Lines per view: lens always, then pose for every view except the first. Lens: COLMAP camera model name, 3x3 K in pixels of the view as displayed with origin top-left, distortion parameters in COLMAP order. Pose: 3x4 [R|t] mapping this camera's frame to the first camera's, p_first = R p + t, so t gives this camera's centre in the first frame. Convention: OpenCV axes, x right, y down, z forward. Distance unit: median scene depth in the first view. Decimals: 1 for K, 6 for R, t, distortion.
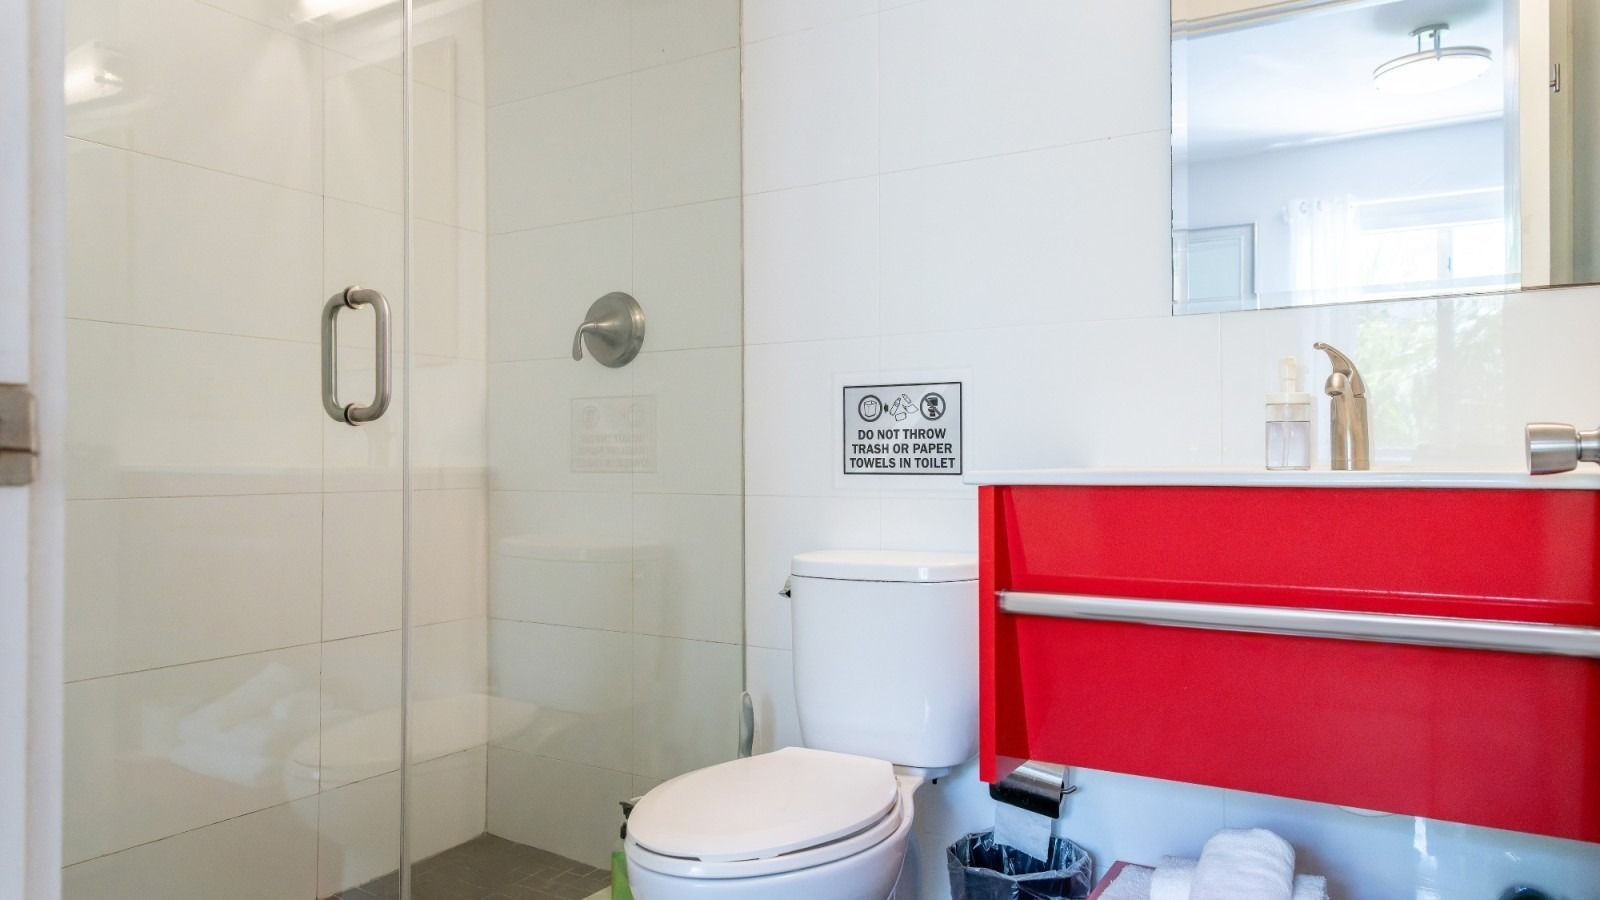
lens RADIAL K [[1086.1, 0, 800.0], [0, 1086.1, 450.0], [0, 0, 1]] dist [-0.005579, 0.000049]
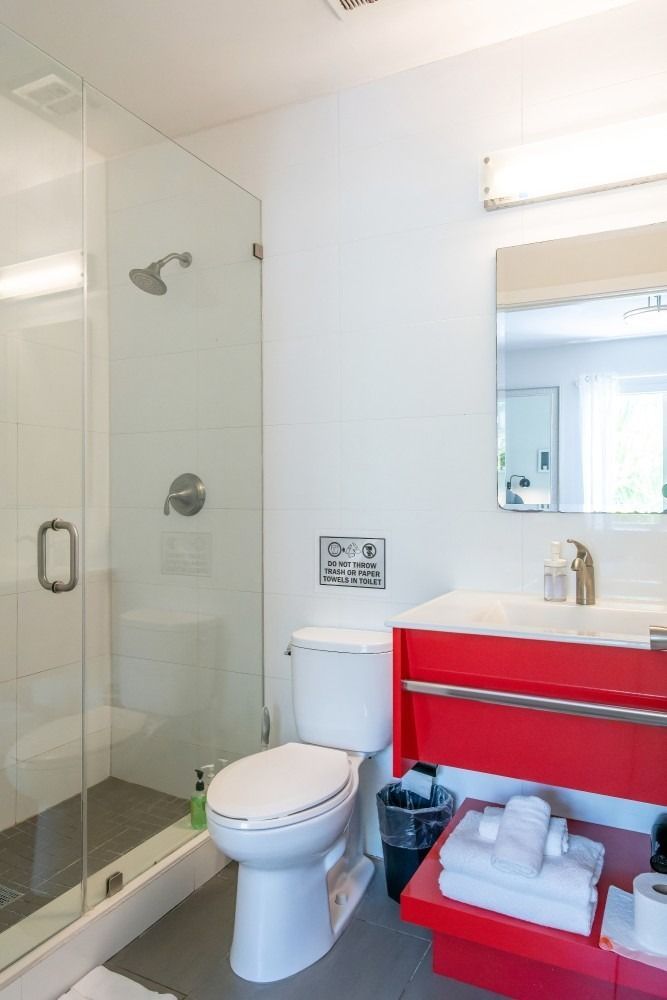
lens RADIAL K [[701.8, 0, 333.5], [0, 701.8, 500.0], [0, 0, 1]] dist [-0.010522, -0.005676]
pose [[0.997452, -0.000788, 0.071341, -0.021508], [-0.001524, 0.999475, 0.032359, -0.169091], [-0.071329, -0.032386, 0.996927, -0.164745]]
